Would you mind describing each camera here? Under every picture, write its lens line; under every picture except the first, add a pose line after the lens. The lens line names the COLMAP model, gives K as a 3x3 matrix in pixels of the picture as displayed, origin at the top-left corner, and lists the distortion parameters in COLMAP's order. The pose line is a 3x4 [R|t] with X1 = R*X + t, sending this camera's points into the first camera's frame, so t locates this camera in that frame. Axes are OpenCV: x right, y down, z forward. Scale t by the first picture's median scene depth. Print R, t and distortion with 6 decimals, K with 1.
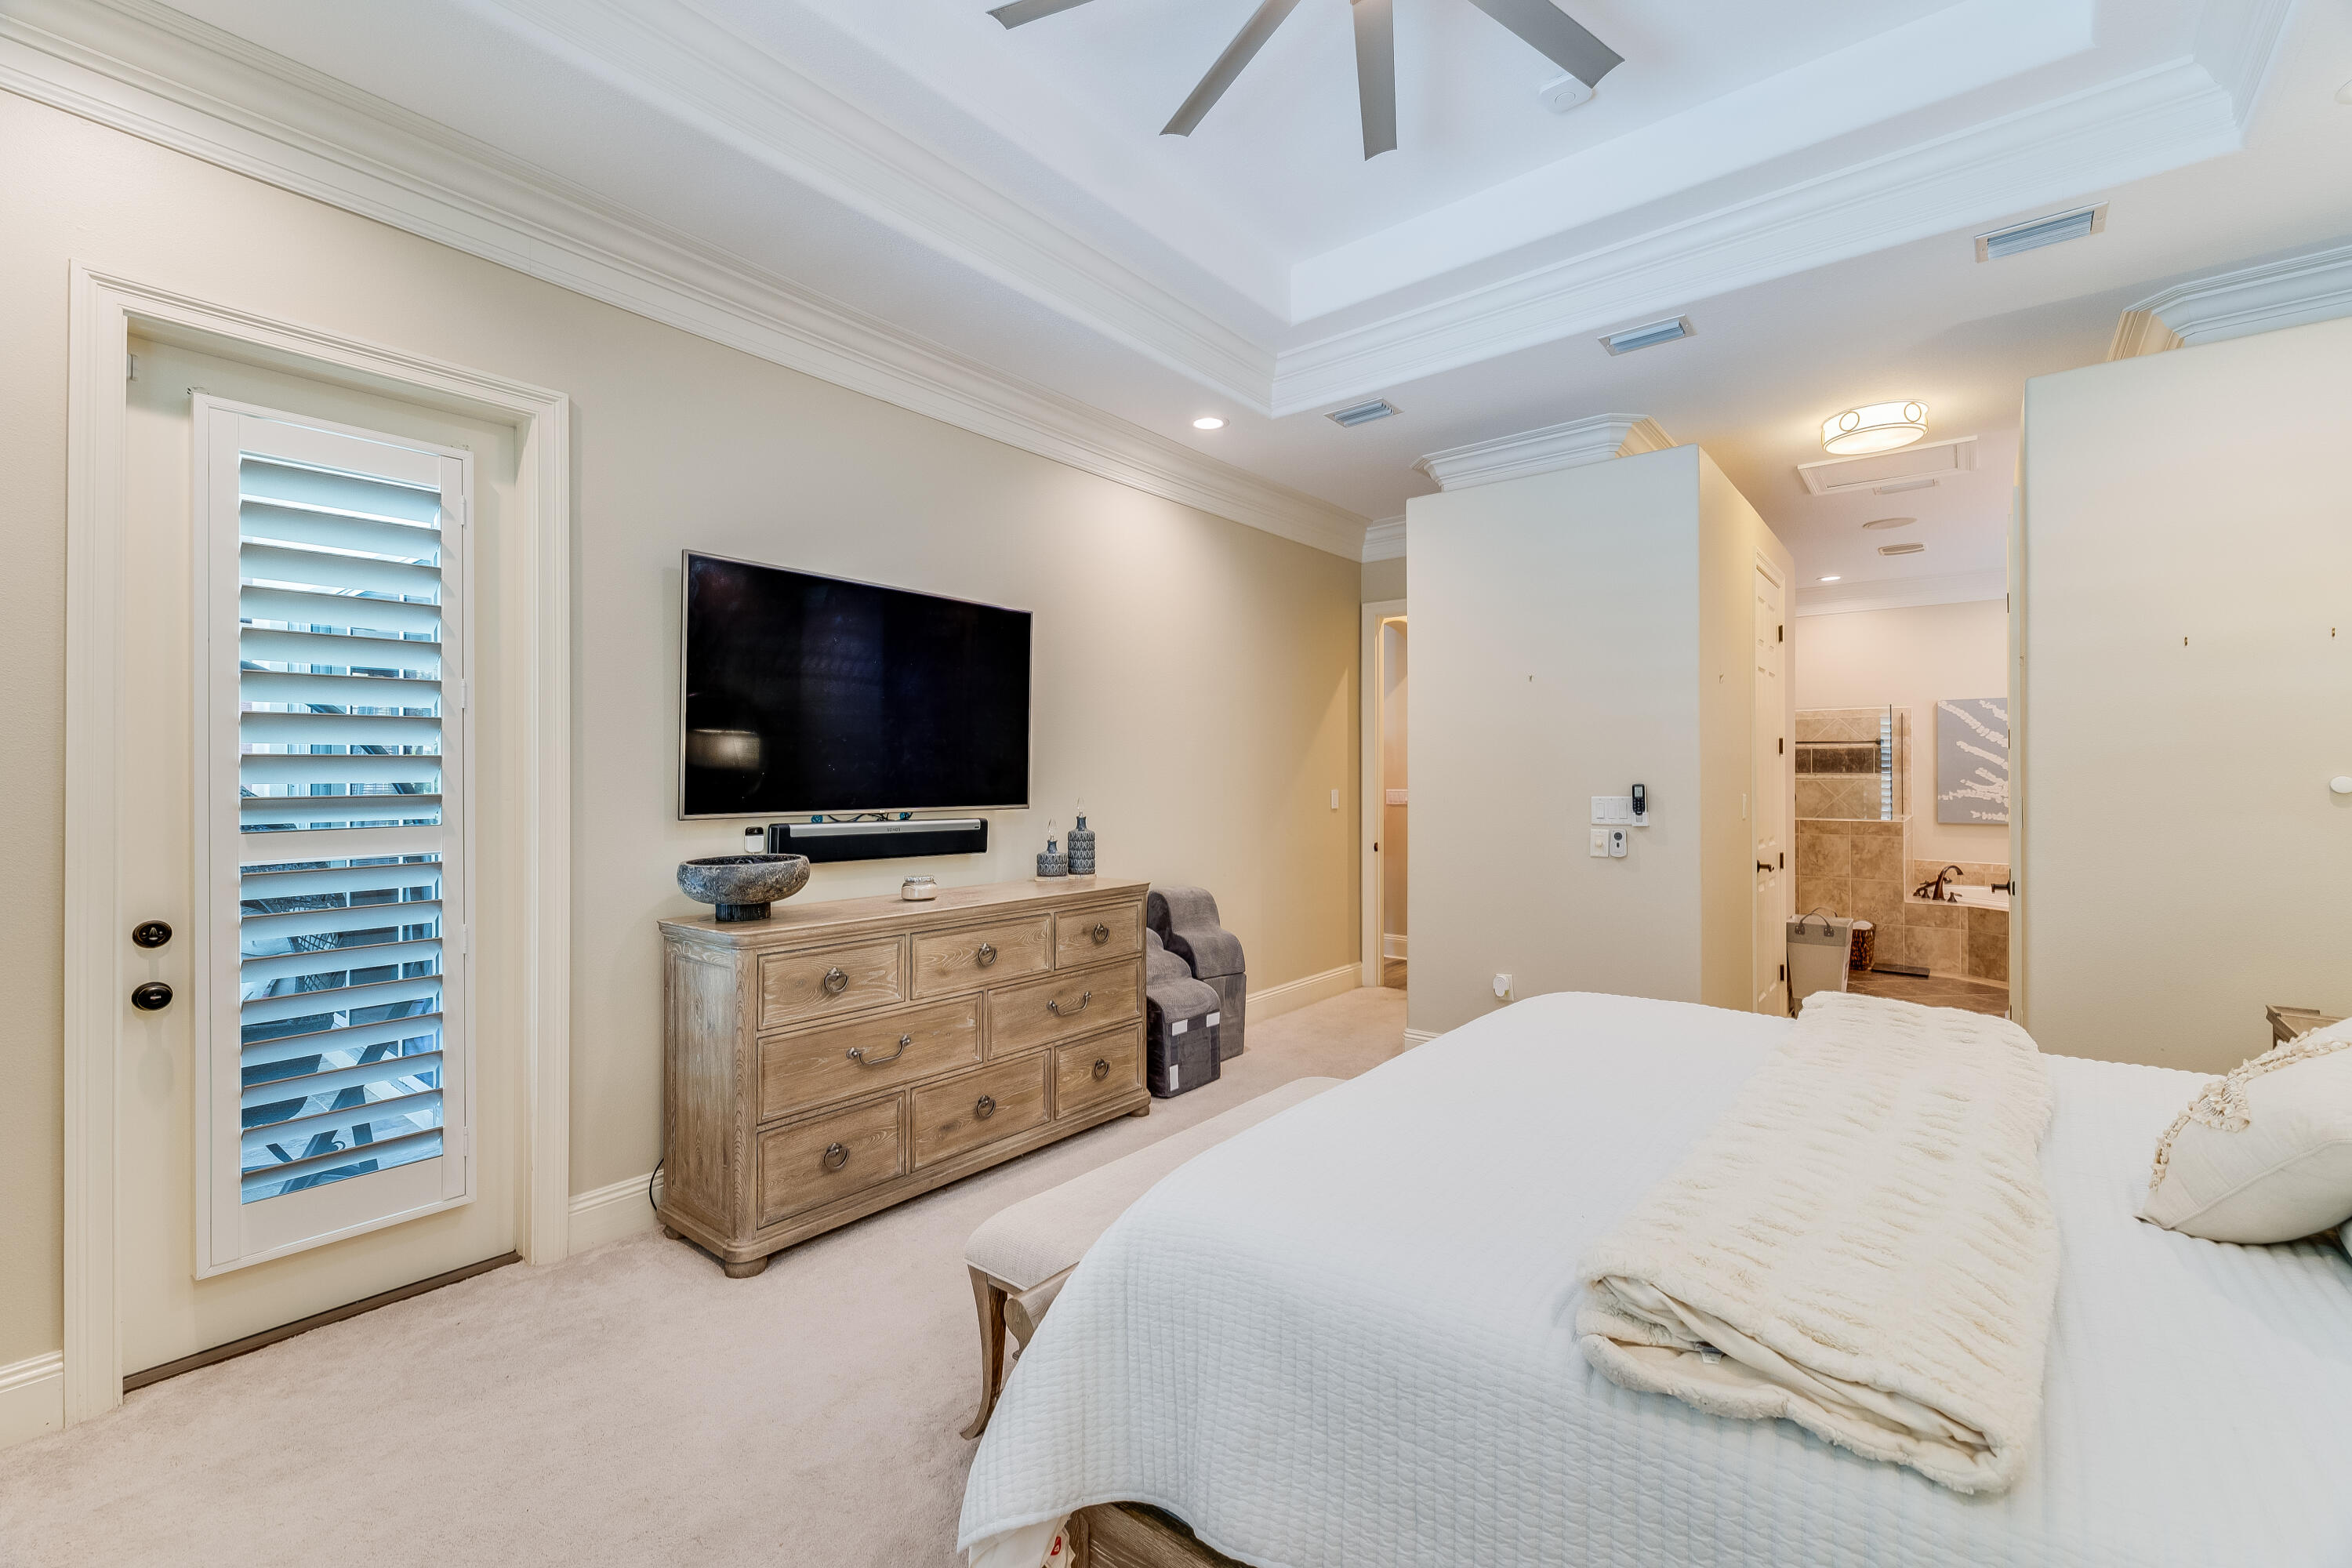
lens RADIAL K [[996.5, 0, 1165.5], [0, 996.5, 773.7], [0, 0, 1]] dist [-0.003396, 0.000791]
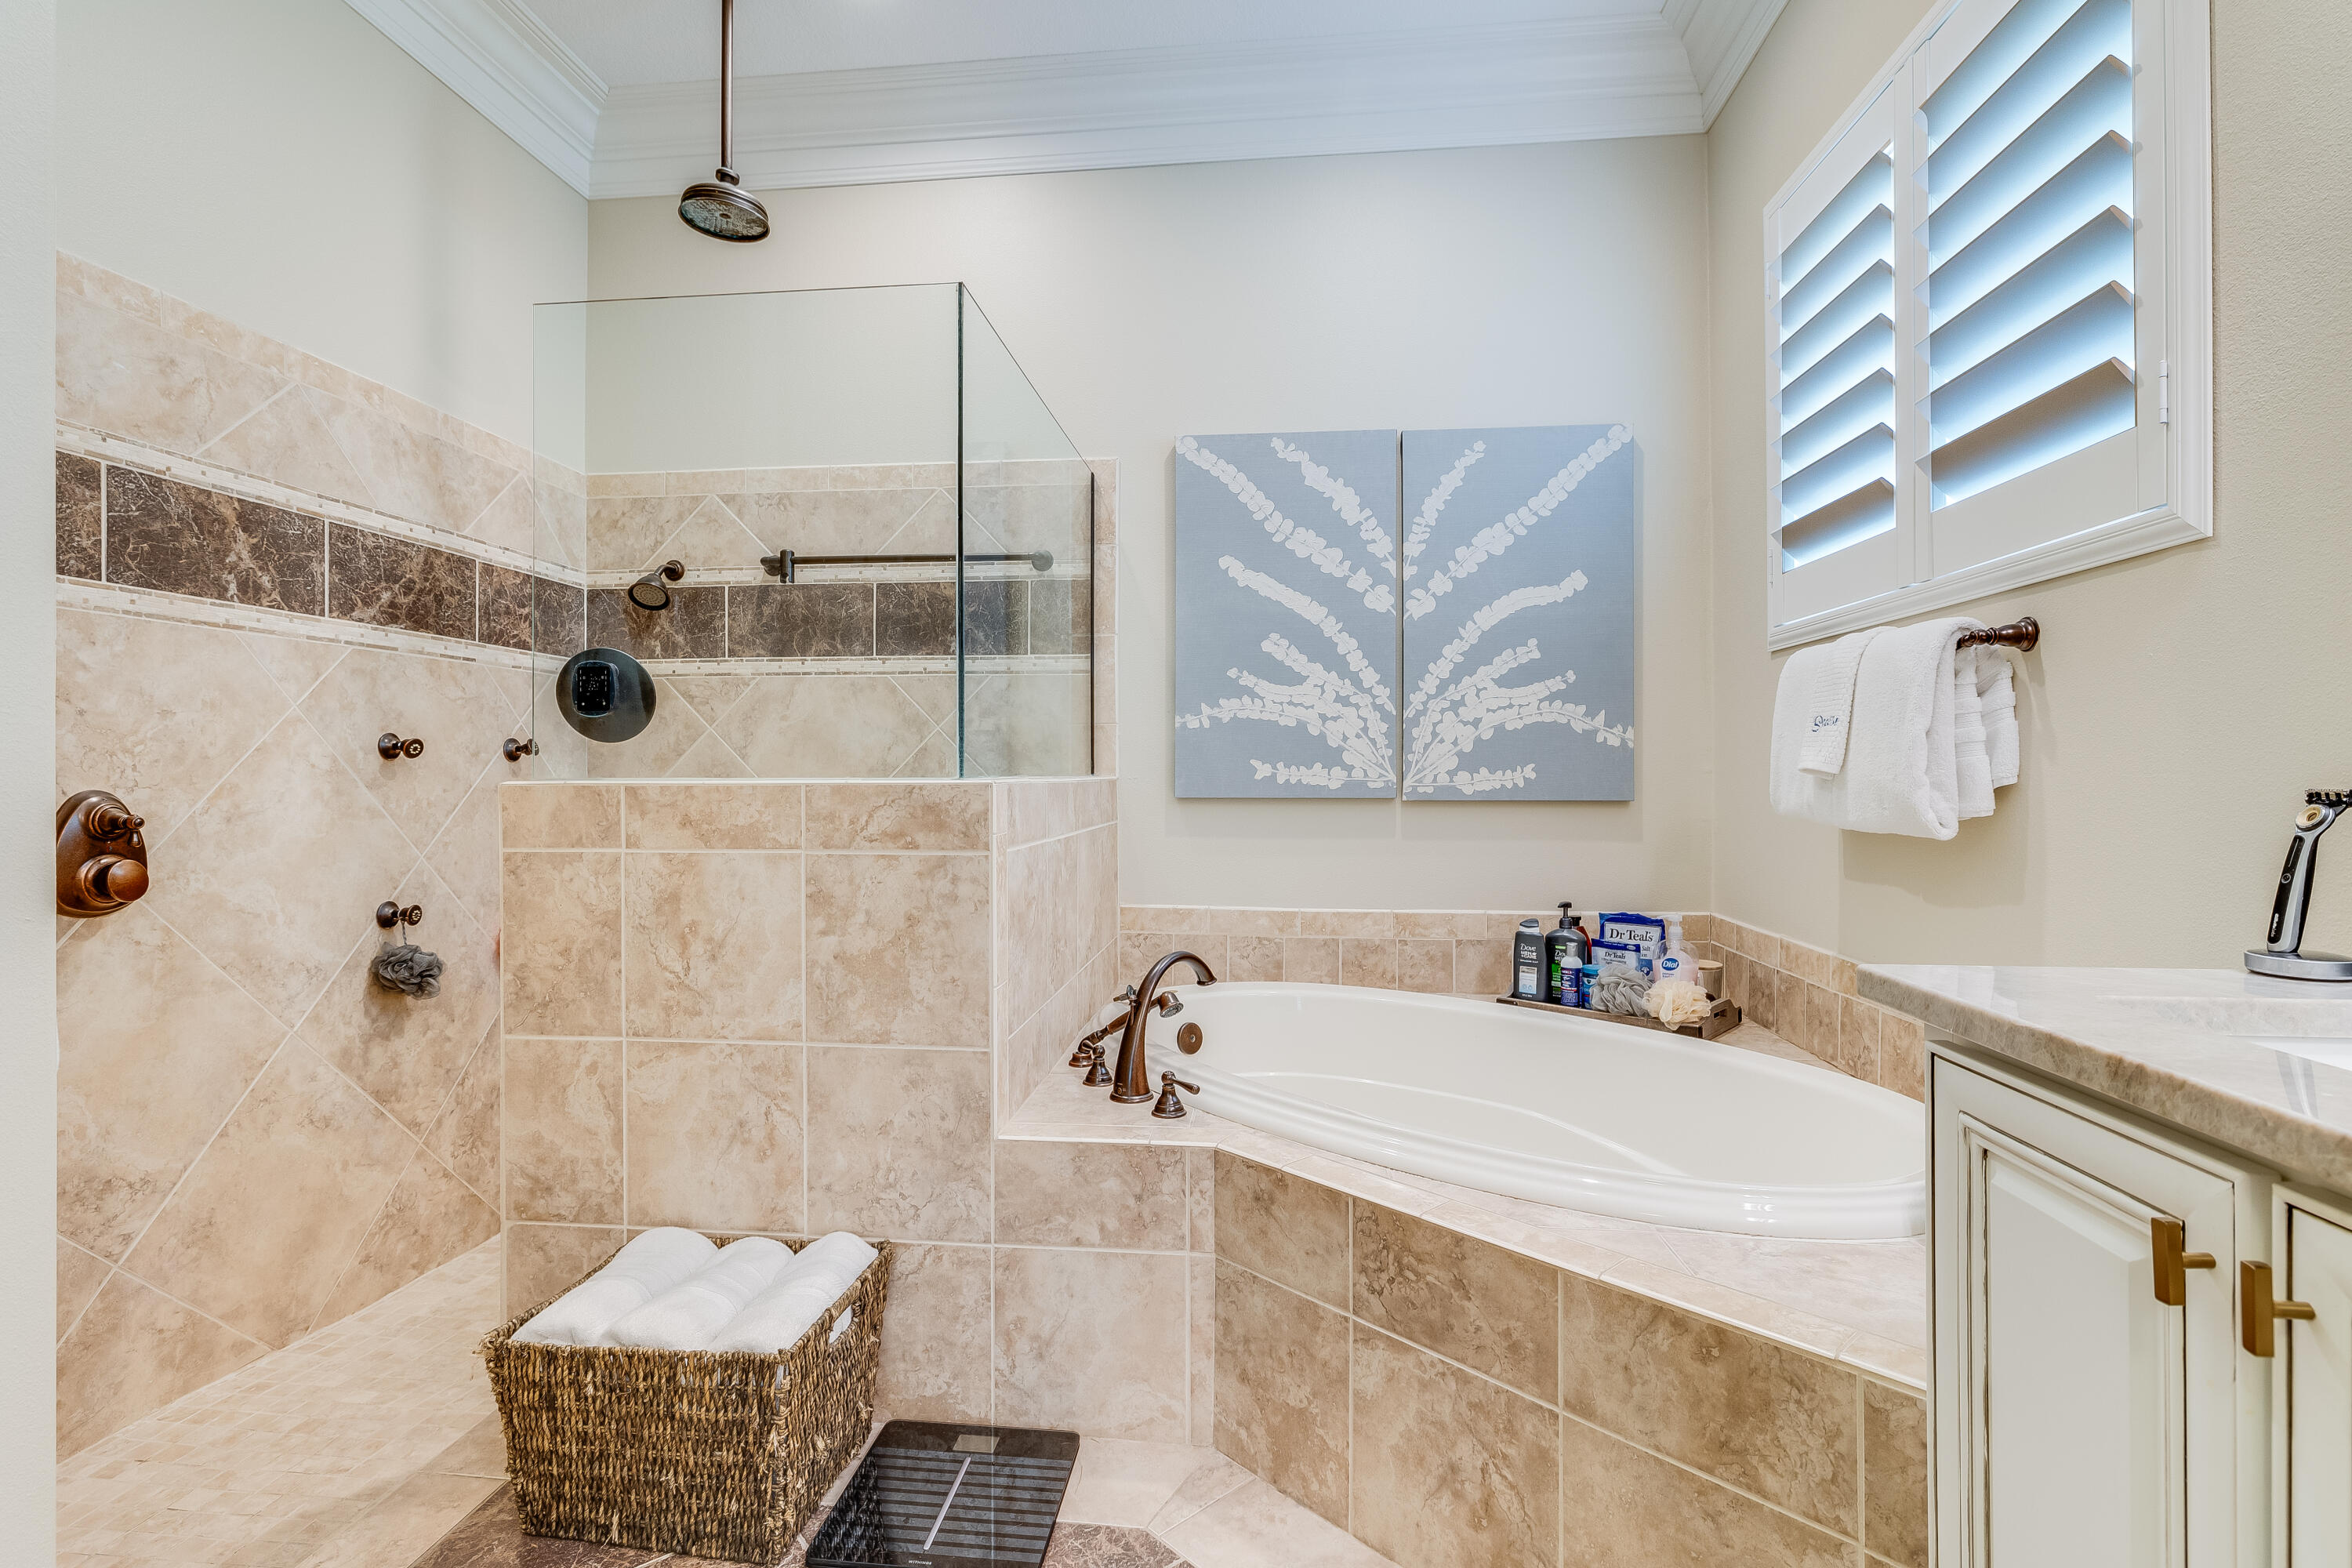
lens RADIAL K [[1096.9, 0, 1178.9], [0, 1096.9, 772.4], [0, 0, 1]] dist [-0.011705, 0.000860]
pose [[0.836444, -0.000169, 0.548052, 0.584893], [-0.000873, 0.999998, 0.001641, 0.041194], [-0.548051, -0.001851, 0.836443, 0.701428]]
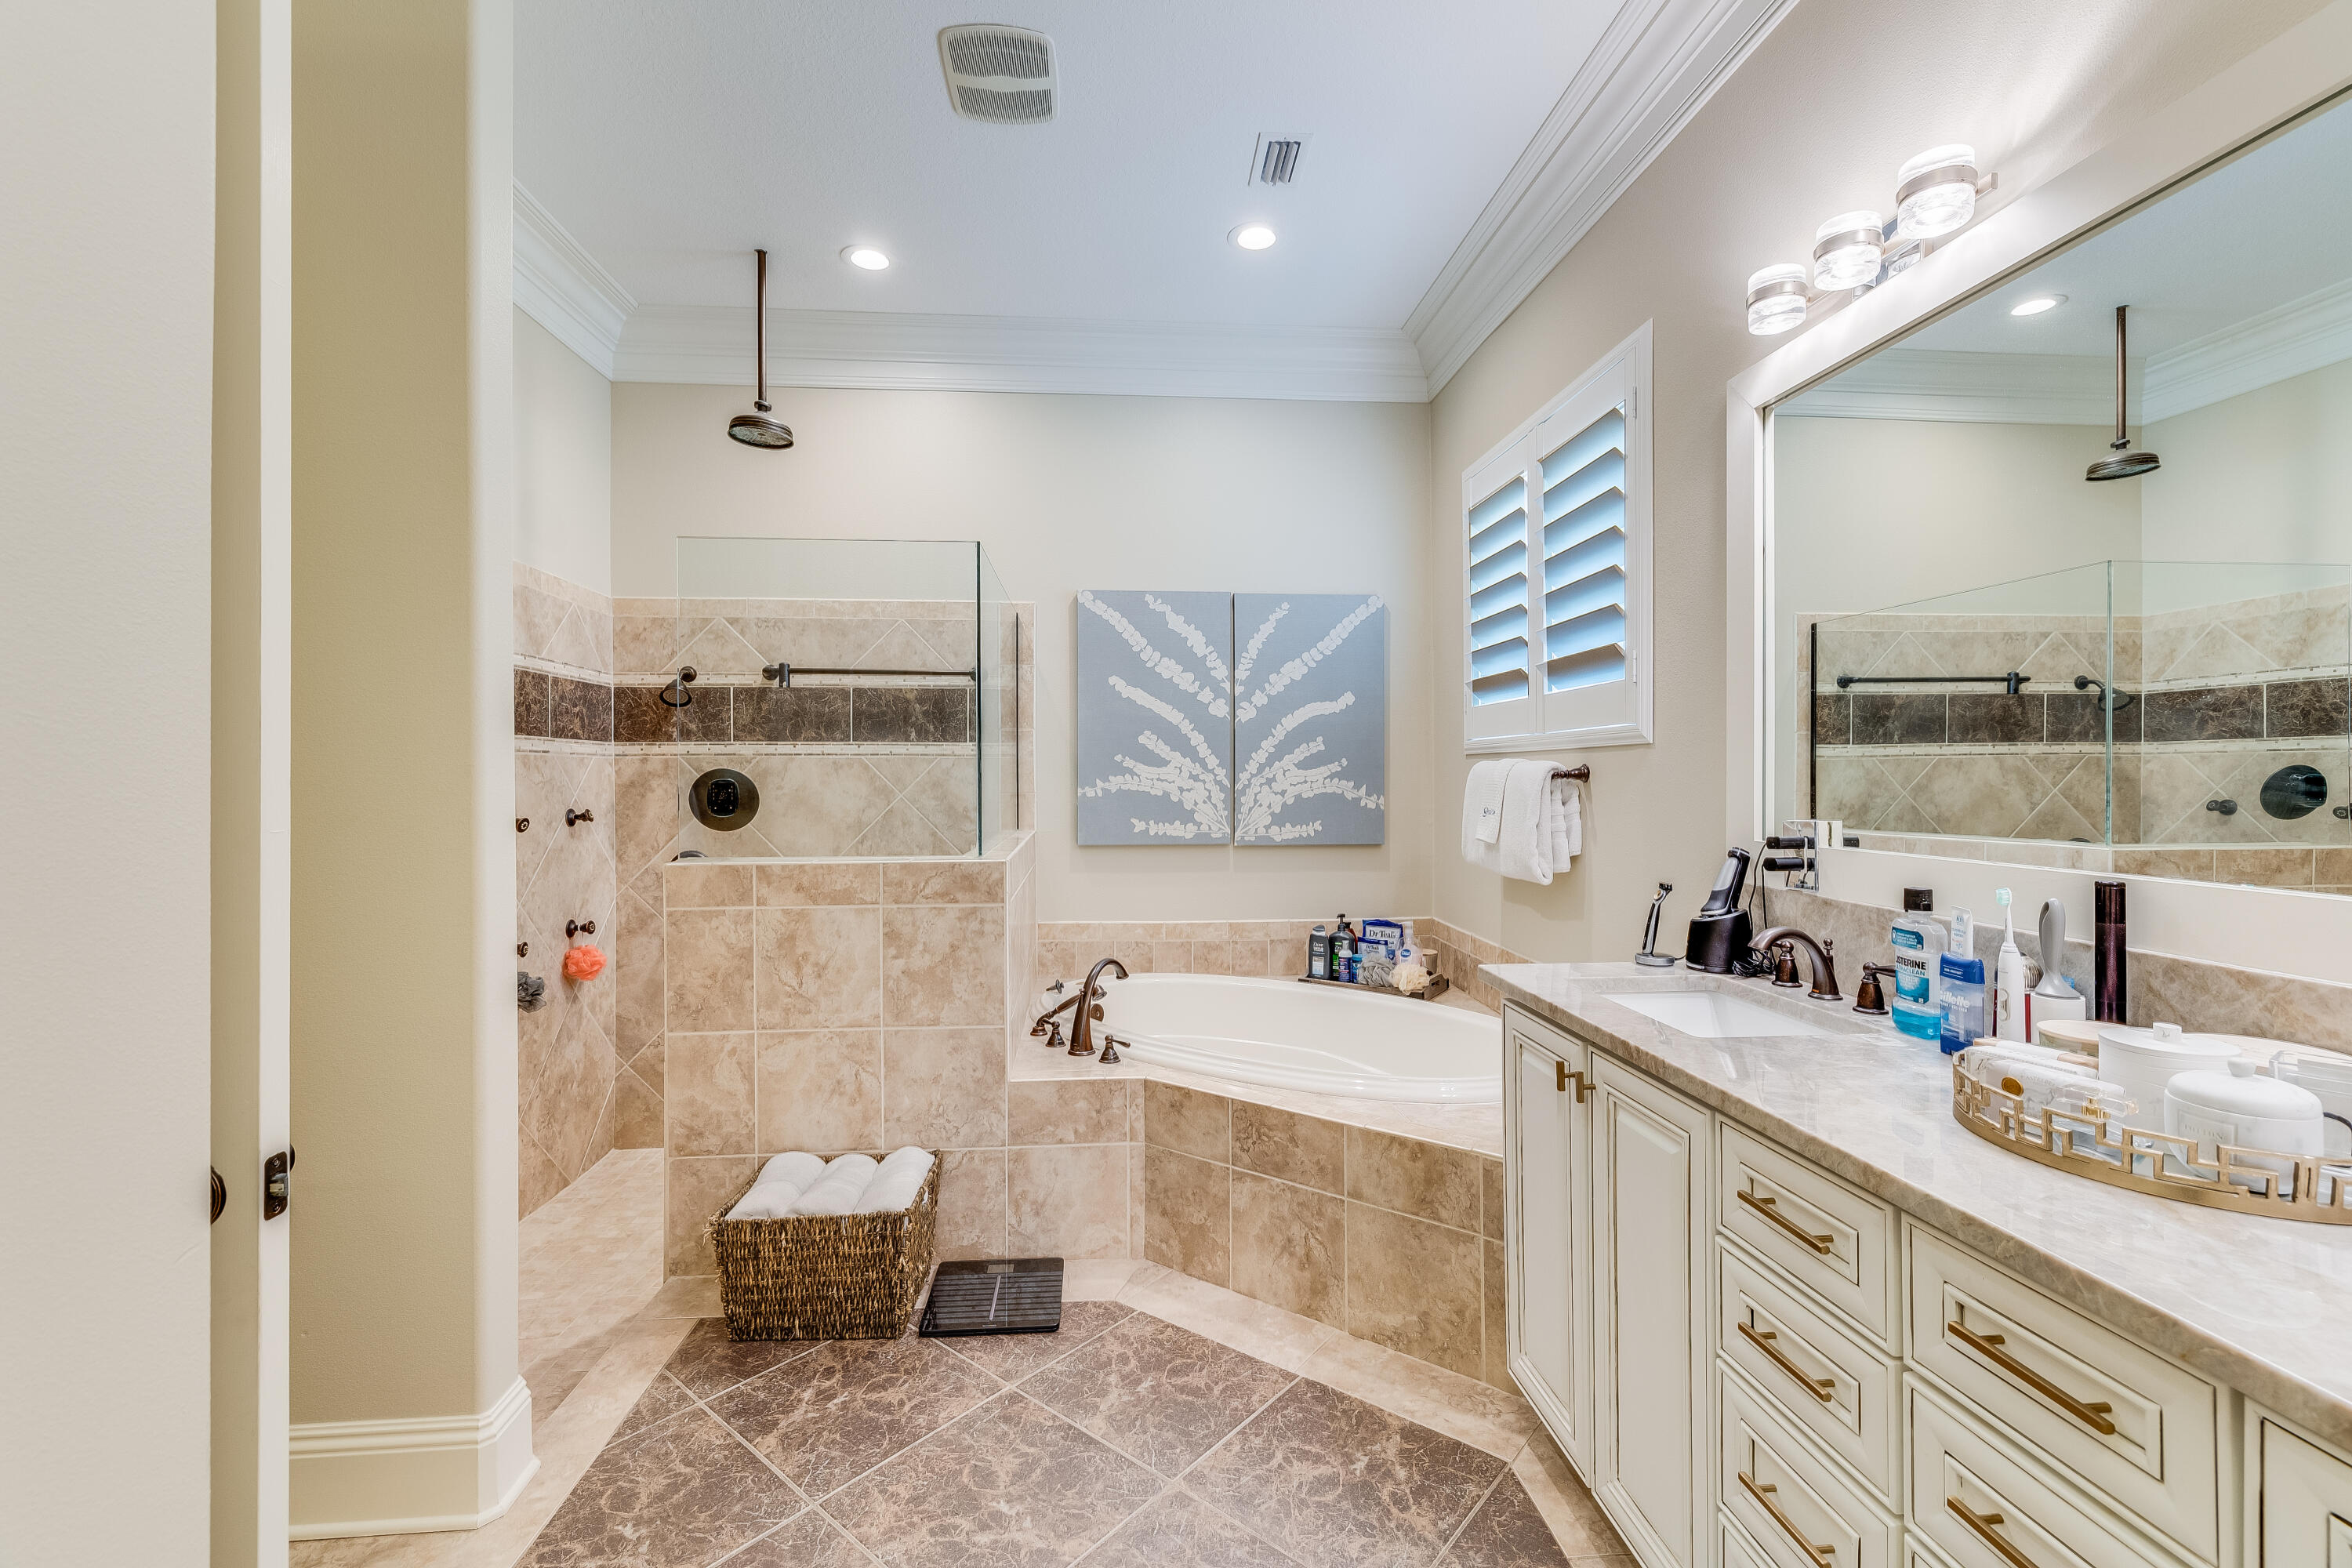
lens RADIAL K [[996.5, 0, 1174.2], [0, 996.5, 775.2], [0, 0, 1]] dist [-0.003396, 0.000791]
pose [[0.723754, -0.004134, 0.690045, 0.488282], [0.000969, 0.999987, 0.004975, 0.013566], [-0.690057, -0.002932, 0.723749, 0.632879]]
